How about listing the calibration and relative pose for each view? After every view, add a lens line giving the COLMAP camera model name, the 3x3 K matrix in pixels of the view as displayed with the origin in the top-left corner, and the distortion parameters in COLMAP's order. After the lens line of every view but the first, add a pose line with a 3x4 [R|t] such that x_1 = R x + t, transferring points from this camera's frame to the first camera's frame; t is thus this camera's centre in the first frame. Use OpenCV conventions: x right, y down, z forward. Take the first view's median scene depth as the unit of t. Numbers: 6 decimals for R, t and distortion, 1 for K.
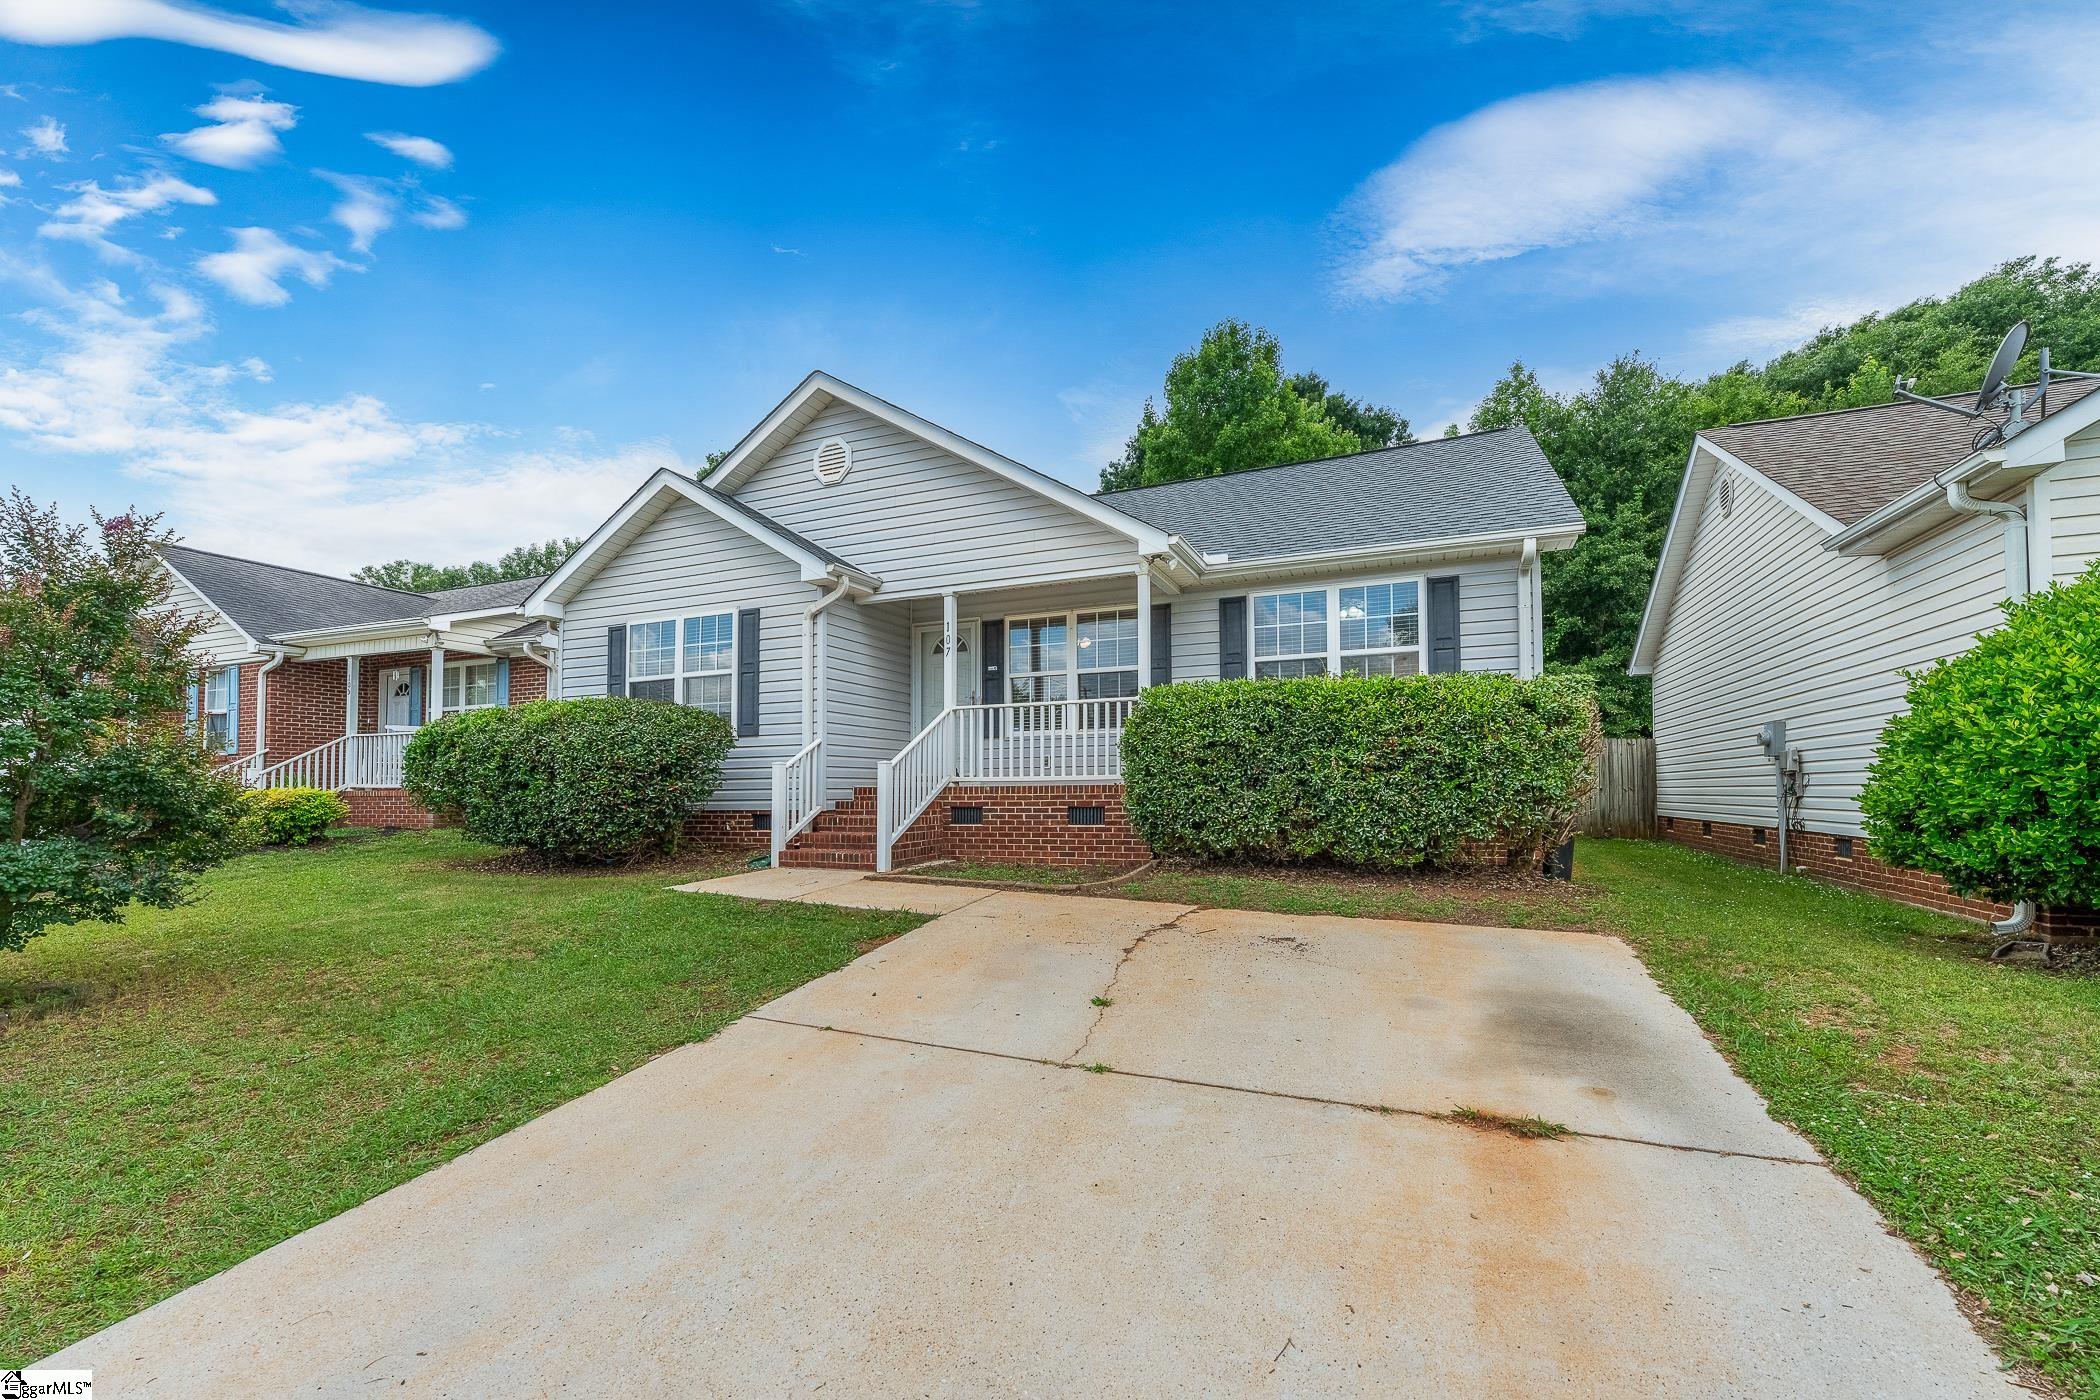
lens RADIAL K [[851.5, 0, 1046.5], [0, 851.5, 789.1], [0, 0, 1]] dist [-0.000893, 0.000247]
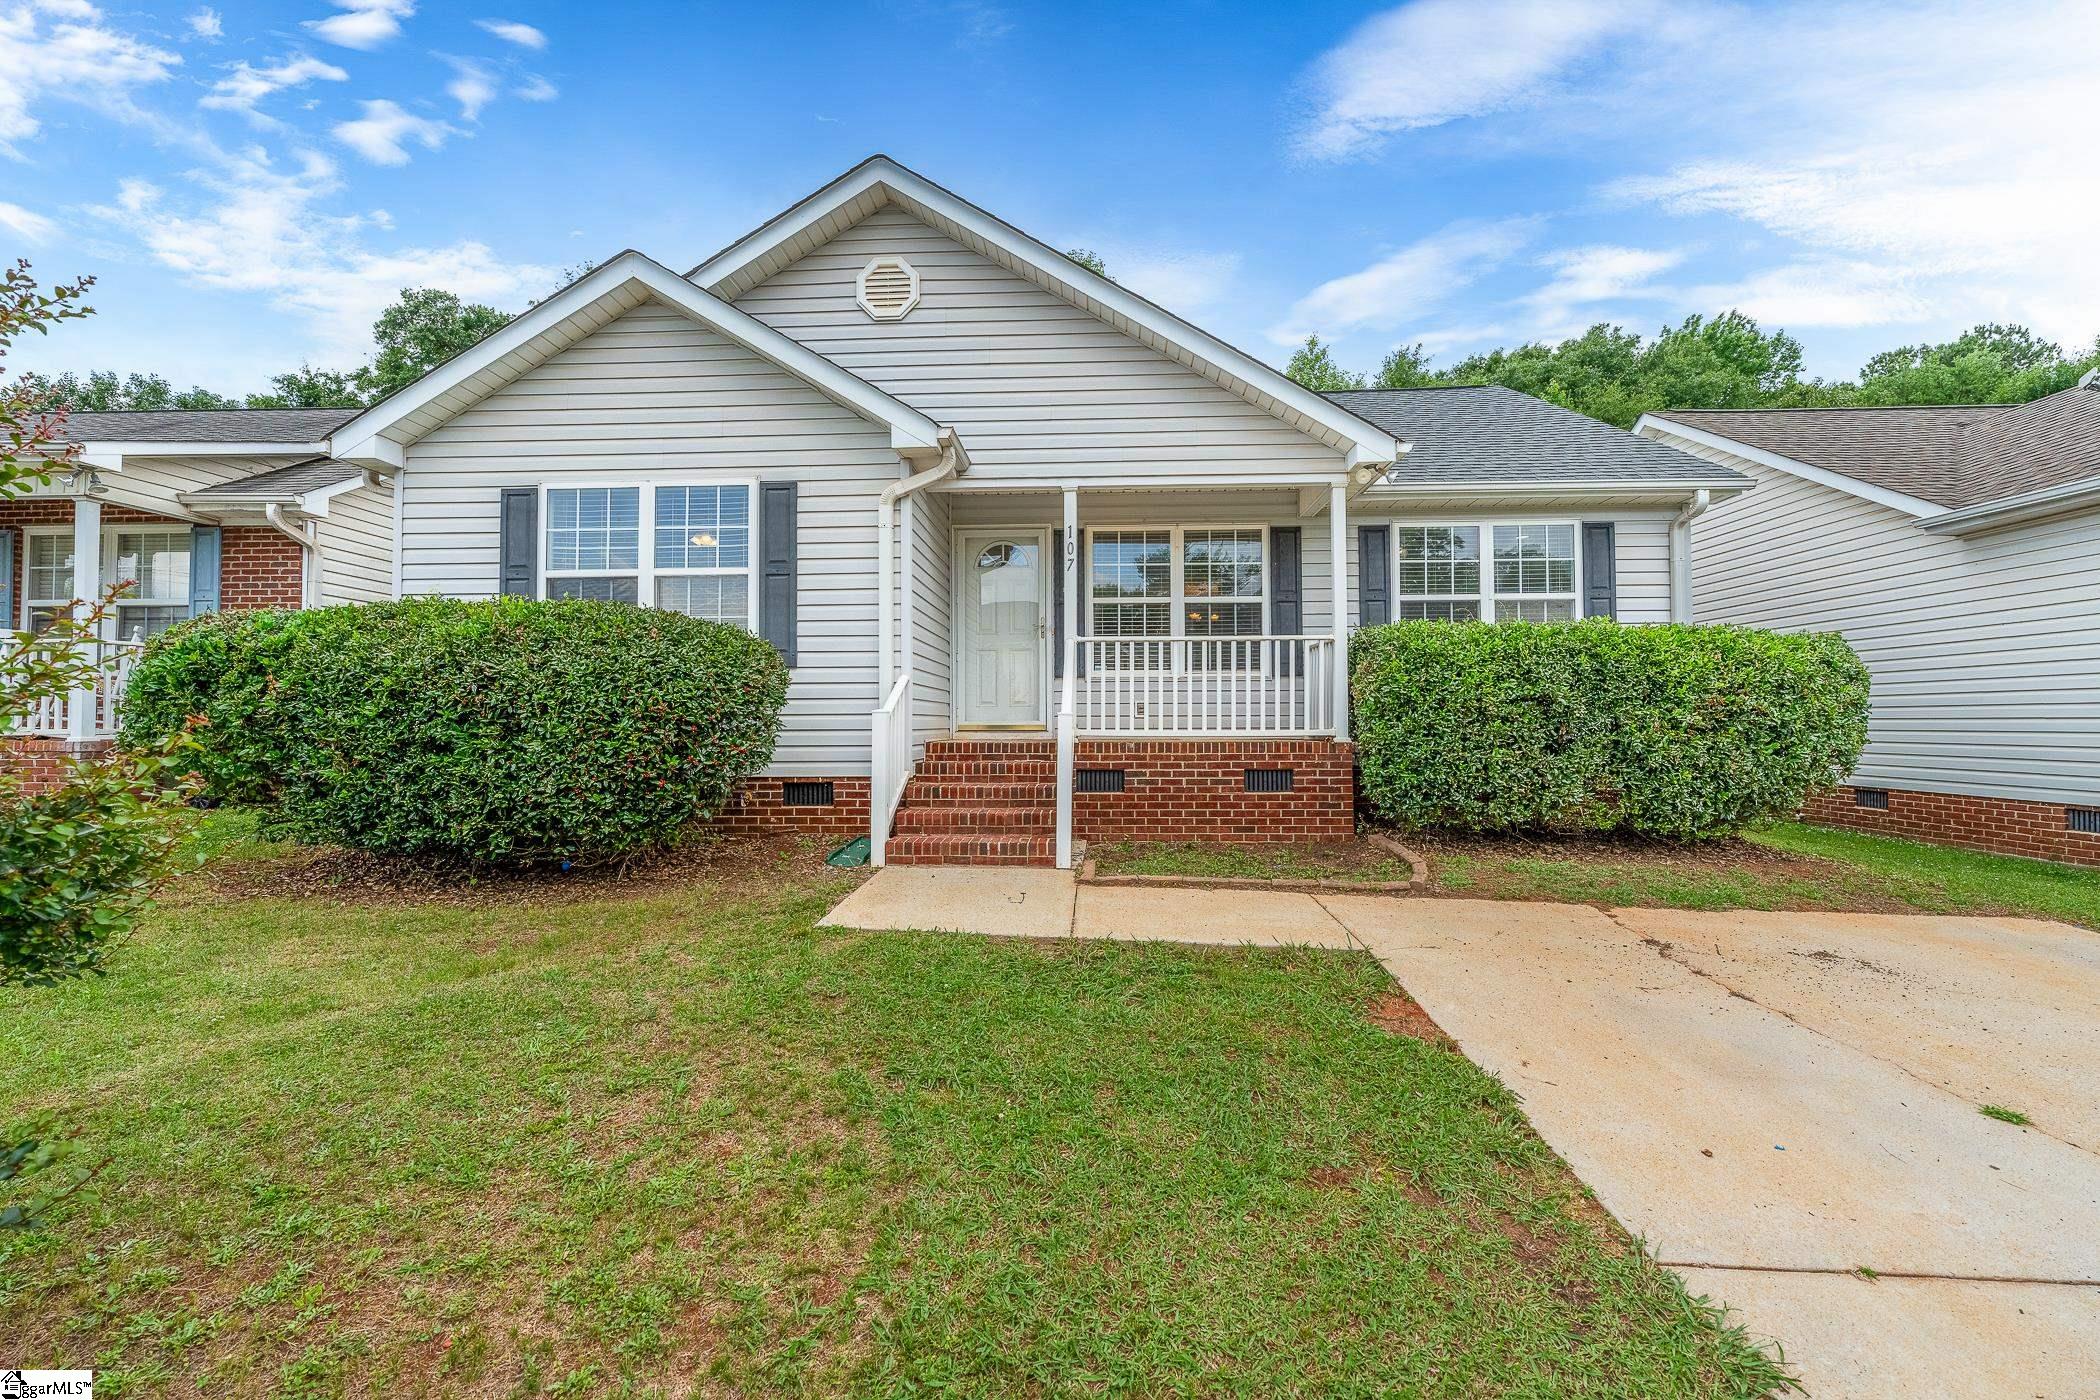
lens RADIAL K [[839.6, 0, 1041.0], [0, 839.6, 721.6], [0, 0, 1]] dist [-0.001415, -0.000194]
pose [[0.938321, 0.005783, 0.345718, -0.386370], [-0.006499, 0.999978, 0.000912, -0.021325], [-0.345705, -0.003103, 0.938338, 0.298107]]
